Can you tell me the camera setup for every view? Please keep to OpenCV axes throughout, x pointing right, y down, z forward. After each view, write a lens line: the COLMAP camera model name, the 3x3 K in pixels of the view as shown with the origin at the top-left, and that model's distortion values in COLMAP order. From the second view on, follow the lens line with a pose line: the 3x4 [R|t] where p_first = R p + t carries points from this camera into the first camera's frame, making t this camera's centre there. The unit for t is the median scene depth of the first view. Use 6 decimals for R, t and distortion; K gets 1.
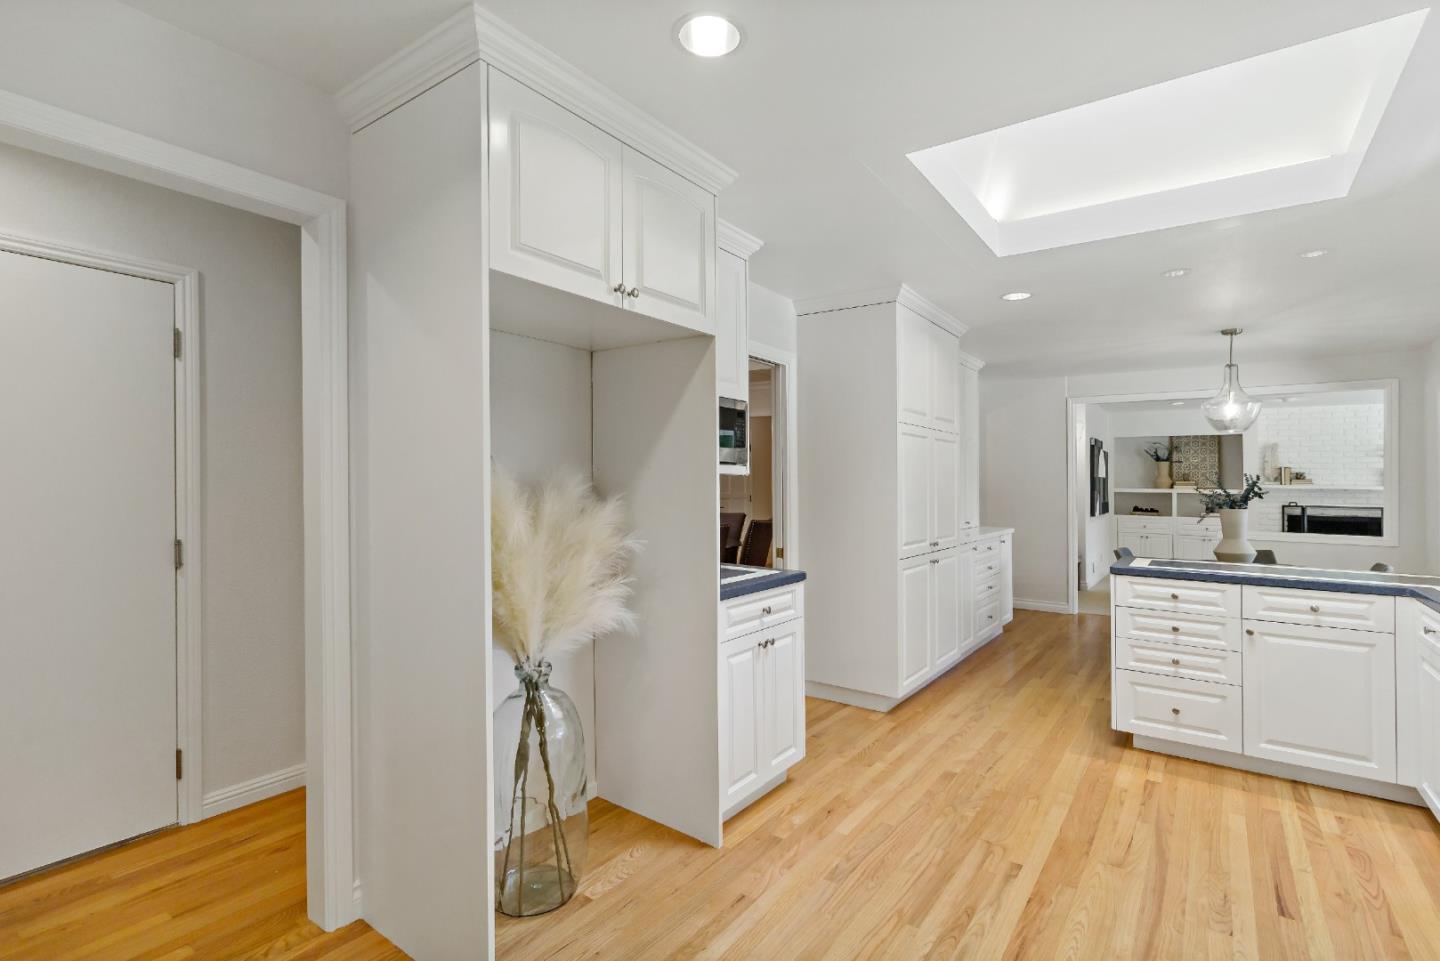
lens RADIAL K [[671.0, 0, 729.2], [0, 671.0, 473.2], [0, 0, 1]] dist [-0.002550, 0.000109]
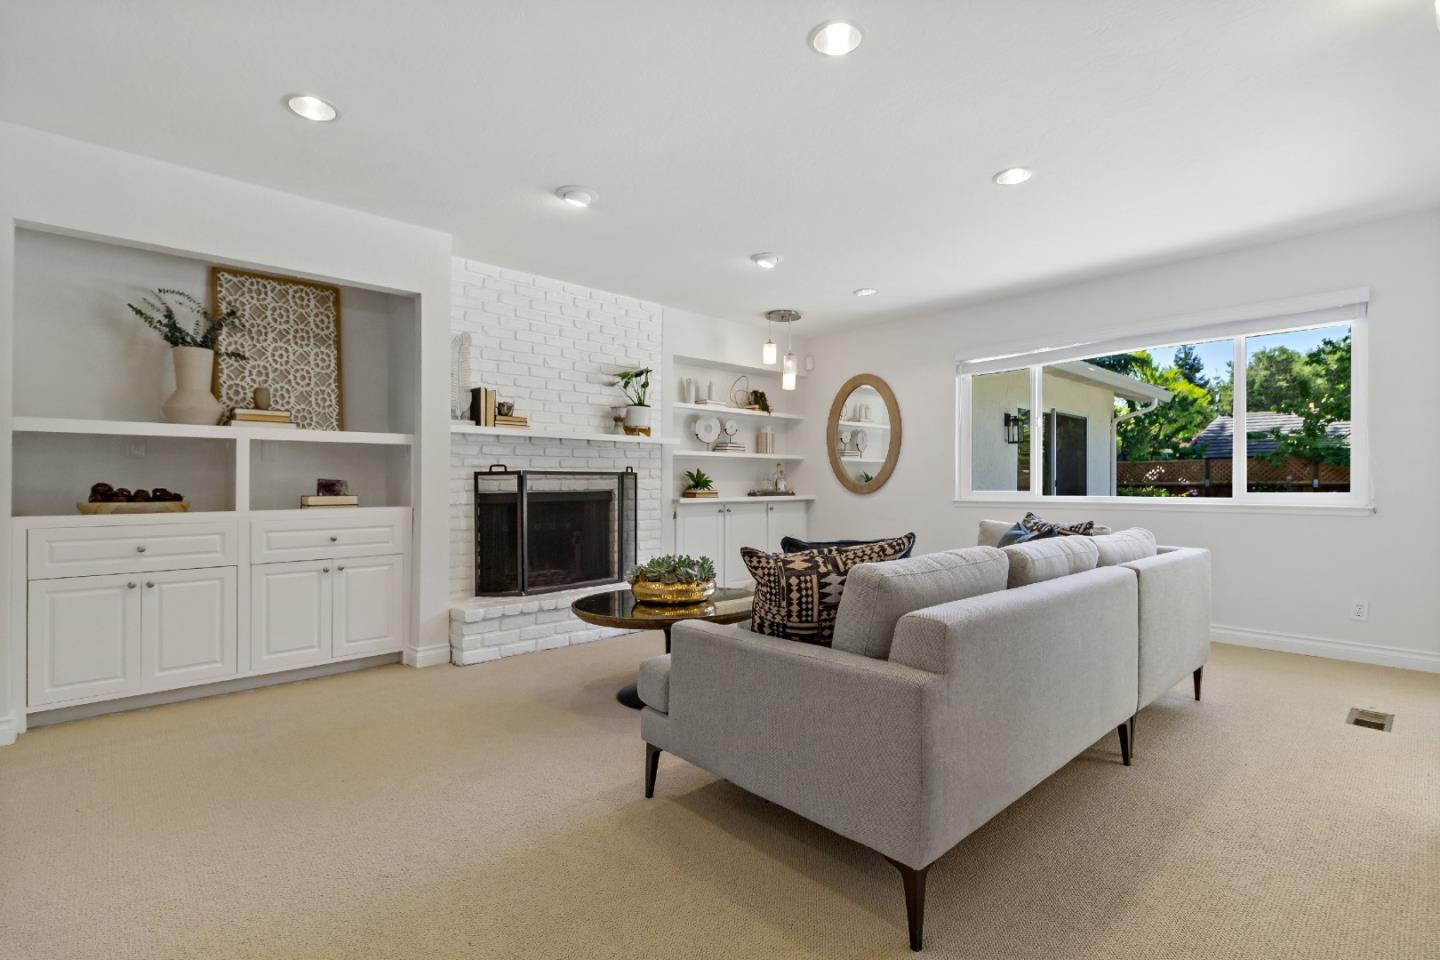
lens RADIAL K [[671.0, 0, 727.9], [0, 671.0, 475.8], [0, 0, 1]] dist [-0.002550, 0.000109]
pose [[0.203792, -0.007958, 0.978982, 0.390783], [-0.010595, 0.999890, 0.010334, 0.041408], [-0.978957, -0.012478, 0.203686, 0.698849]]
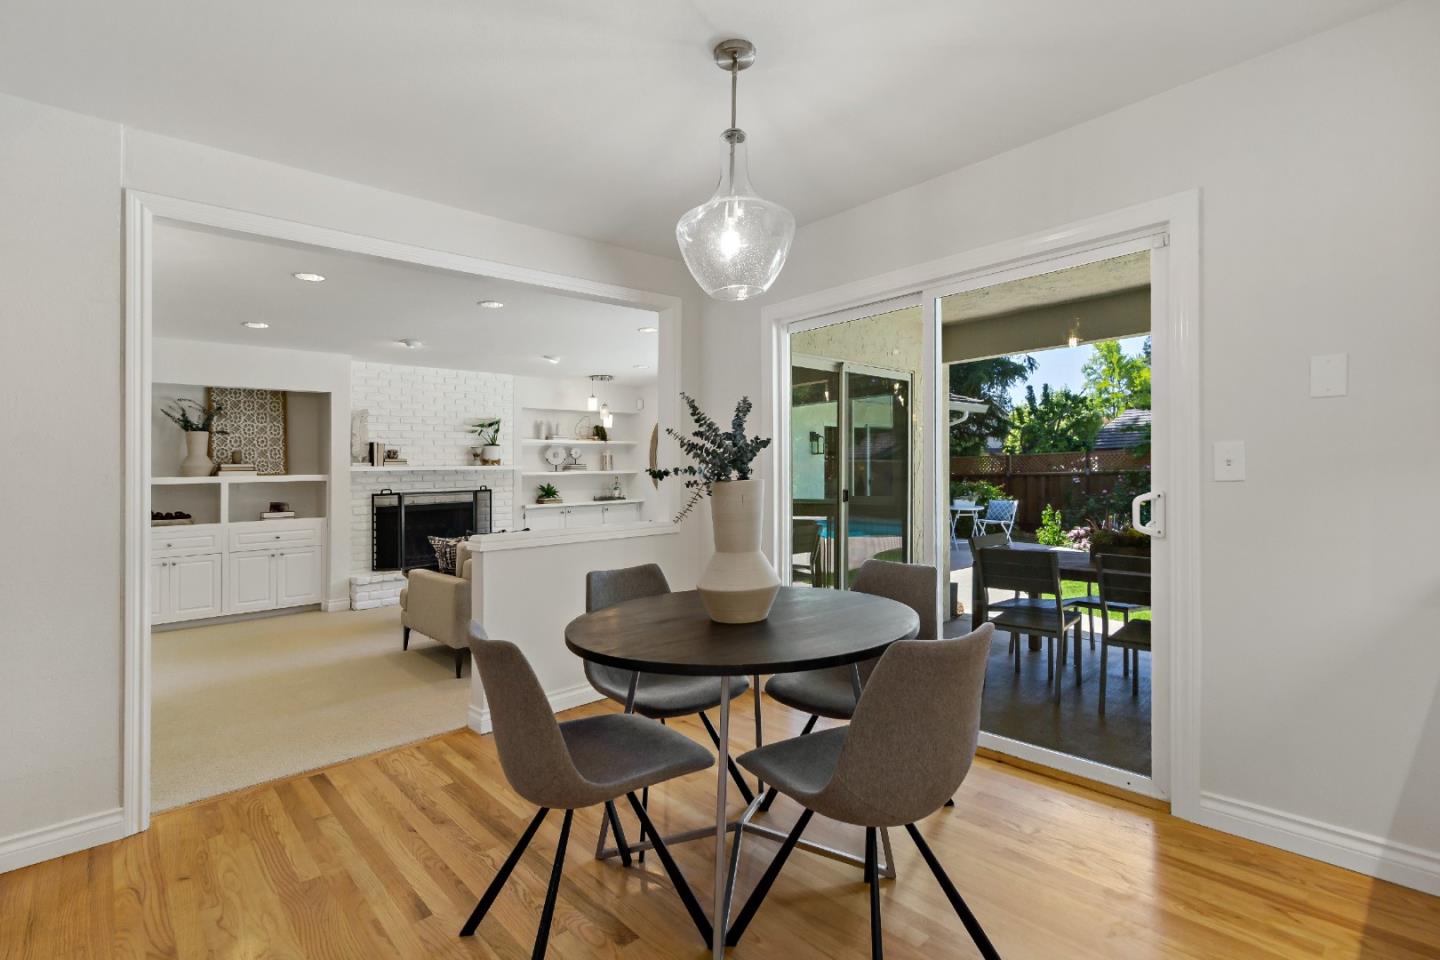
lens RADIAL K [[671.0, 0, 737.8], [0, 671.0, 451.0], [0, 0, 1]] dist [-0.002550, 0.000109]
pose [[0.197721, 0.010959, 0.980197, 0.169840], [0.011480, 0.999843, -0.013494, 0.014034], [-0.980191, 0.013920, 0.197564, 0.433332]]
